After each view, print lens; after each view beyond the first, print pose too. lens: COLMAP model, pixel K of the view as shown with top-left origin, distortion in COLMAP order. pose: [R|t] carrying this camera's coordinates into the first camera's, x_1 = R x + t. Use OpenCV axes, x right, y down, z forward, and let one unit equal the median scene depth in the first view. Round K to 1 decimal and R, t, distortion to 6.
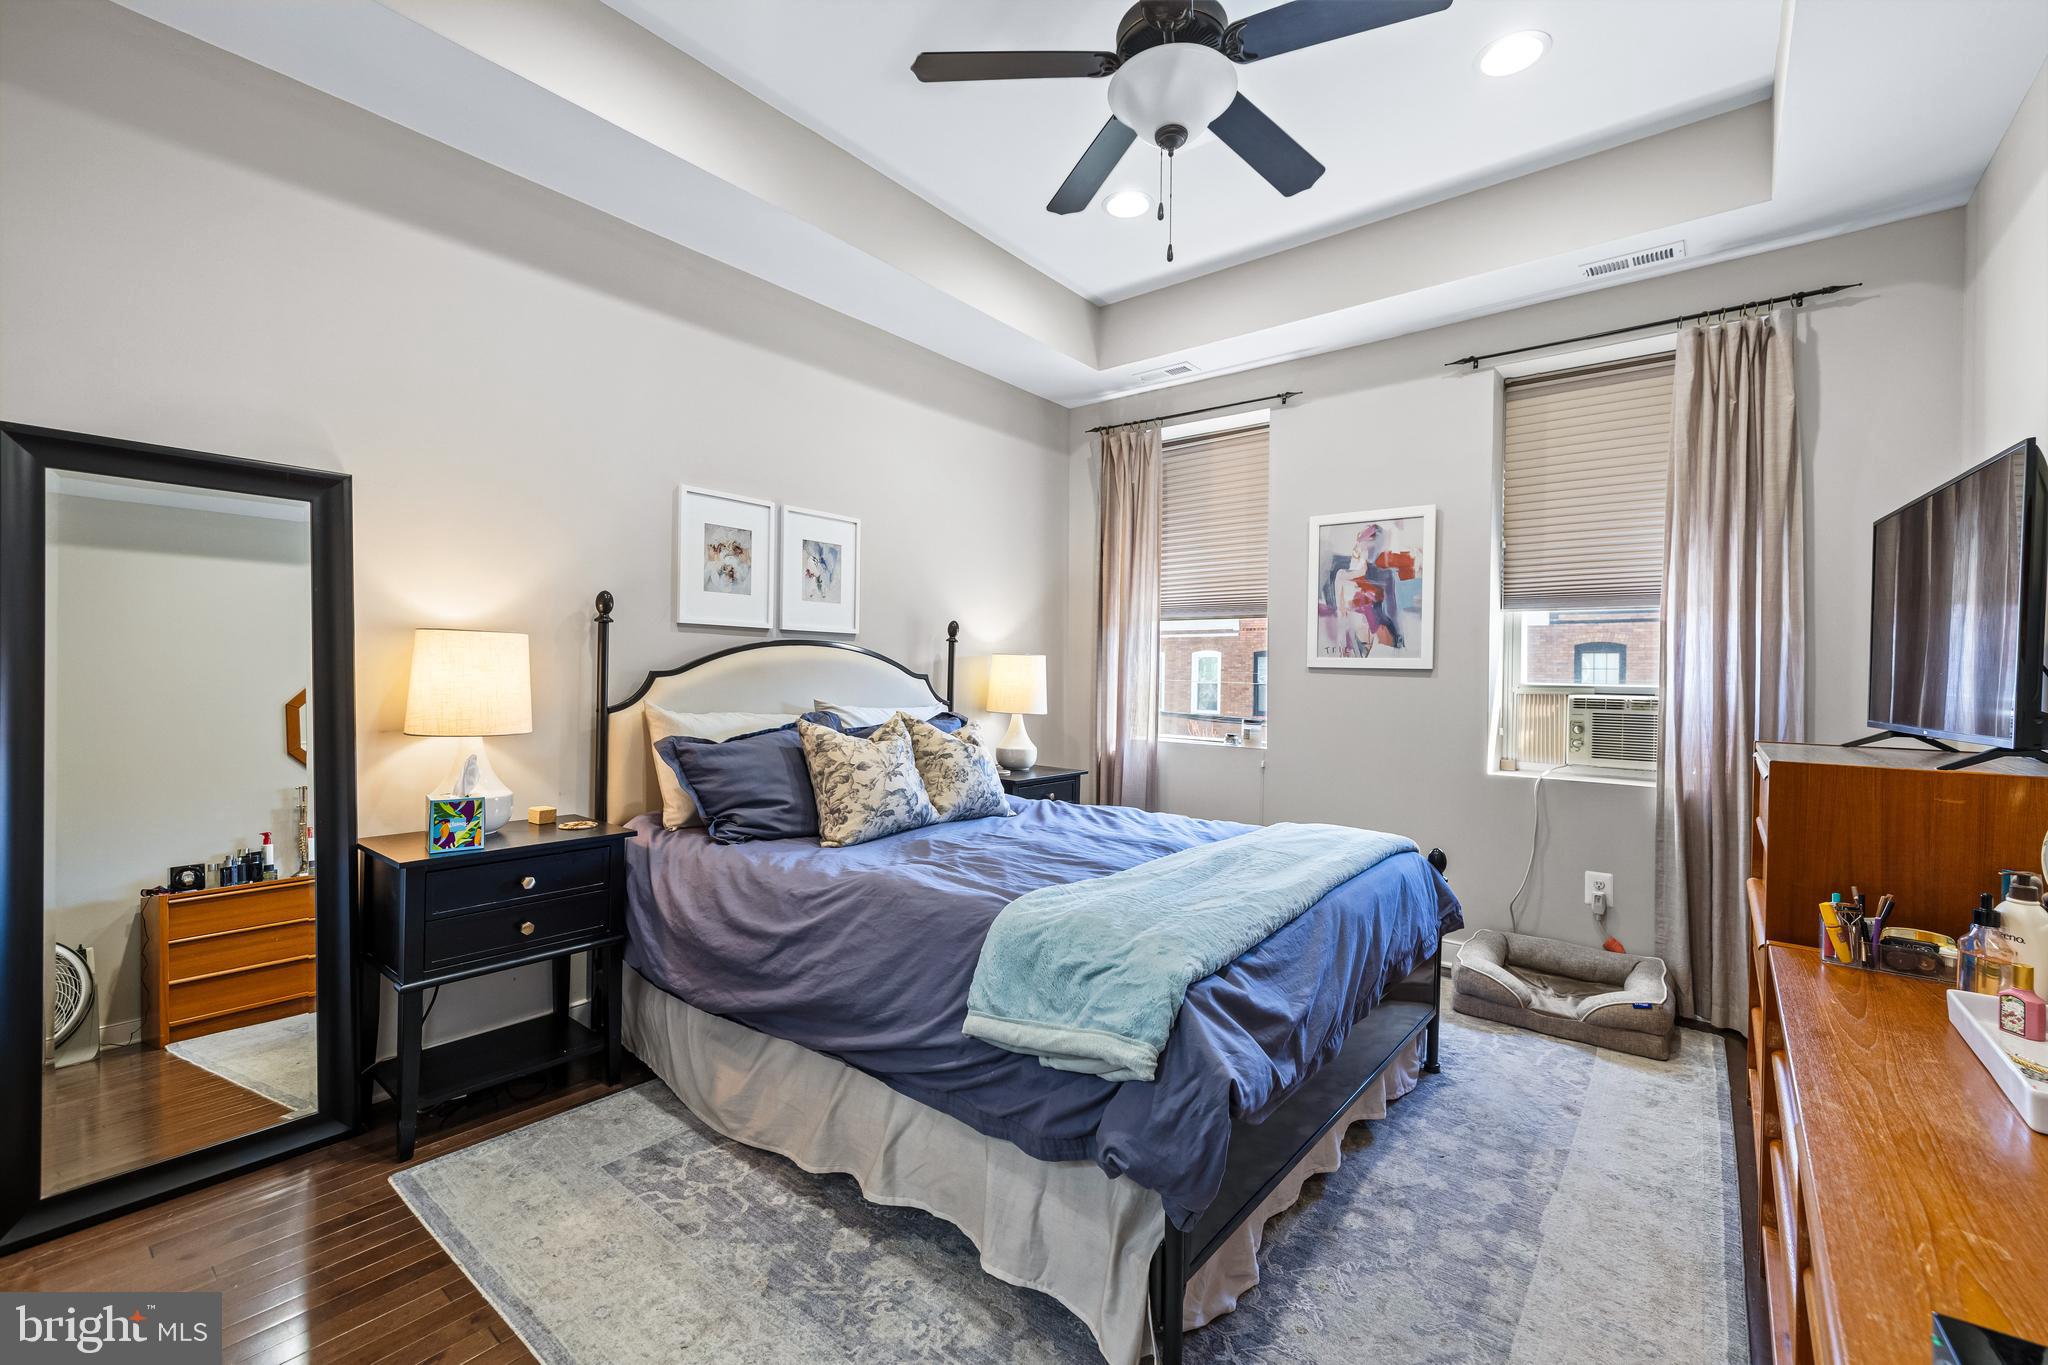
lens RADIAL K [[858.7, 0, 1023.0], [0, 858.7, 675.9], [0, 0, 1]] dist [0.001406, 0.000618]
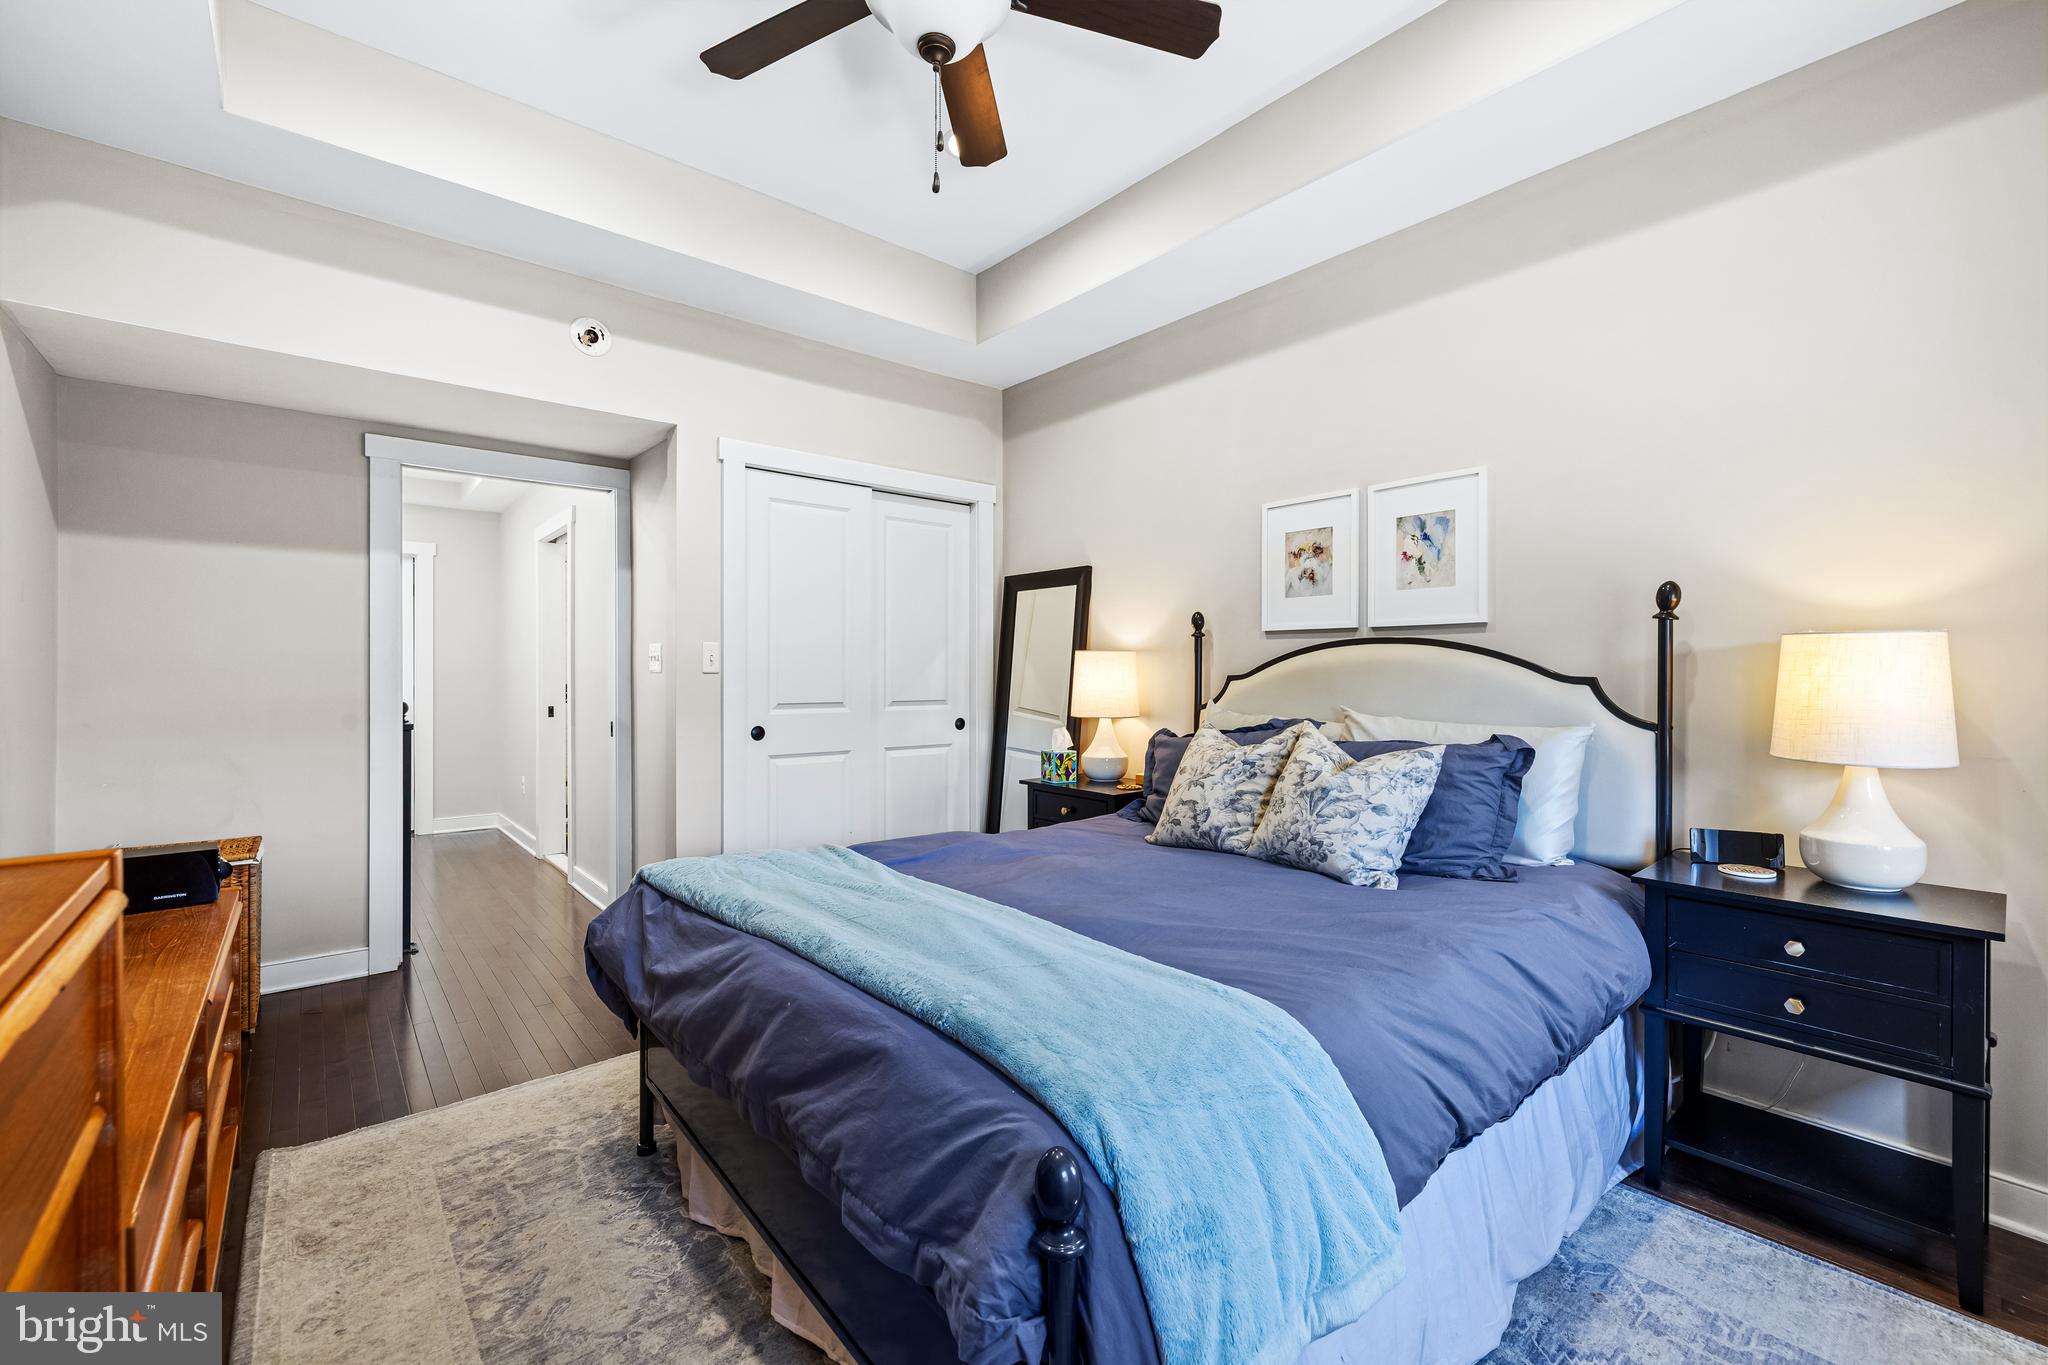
lens RADIAL K [[858.7, 0, 1020.4], [0, 858.7, 676.6], [0, 0, 1]] dist [0.001406, 0.000618]
pose [[-0.196746, -0.015477, -0.980332, 0.692486], [-0.011381, 0.999844, -0.013501, 0.012879], [0.980388, 0.008501, -0.196891, 0.875116]]
